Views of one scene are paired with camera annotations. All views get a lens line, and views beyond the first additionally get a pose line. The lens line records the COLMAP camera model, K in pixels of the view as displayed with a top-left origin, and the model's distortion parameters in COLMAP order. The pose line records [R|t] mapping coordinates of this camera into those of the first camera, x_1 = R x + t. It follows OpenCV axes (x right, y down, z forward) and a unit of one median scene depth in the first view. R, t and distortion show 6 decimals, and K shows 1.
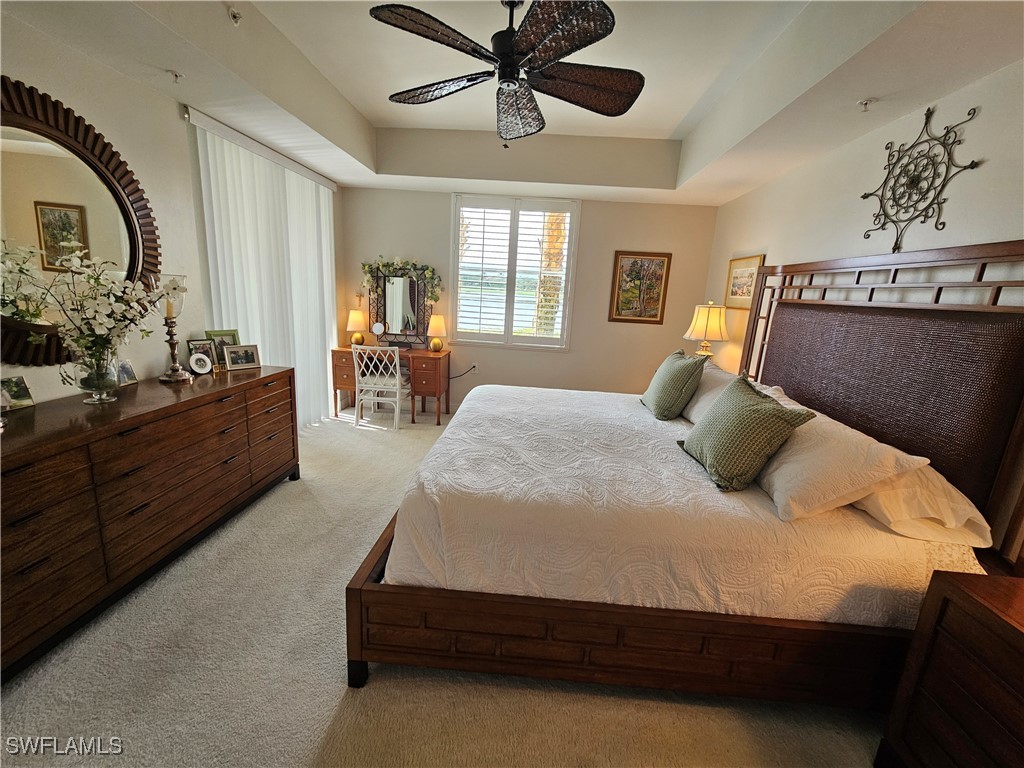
lens RADIAL K [[419.3, 0, 518.1], [0, 419.3, 383.3], [0, 0, 1]] dist [0.001780, -0.000561]
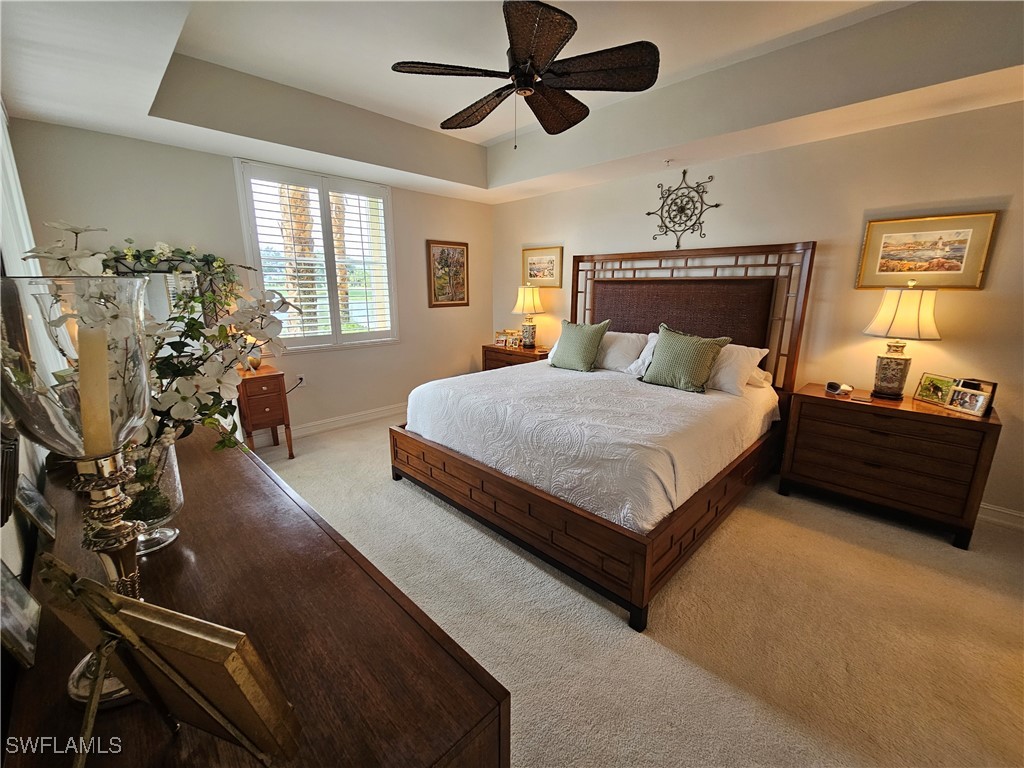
lens RADIAL K [[419.3, 0, 516.6], [0, 419.3, 381.8], [0, 0, 1]] dist [0.001780, -0.000561]
pose [[0.664744, -0.221909, 0.713353, -0.913547], [0.198371, 0.973018, 0.117832, -0.104152], [-0.720253, 0.063180, 0.690828, 0.289003]]
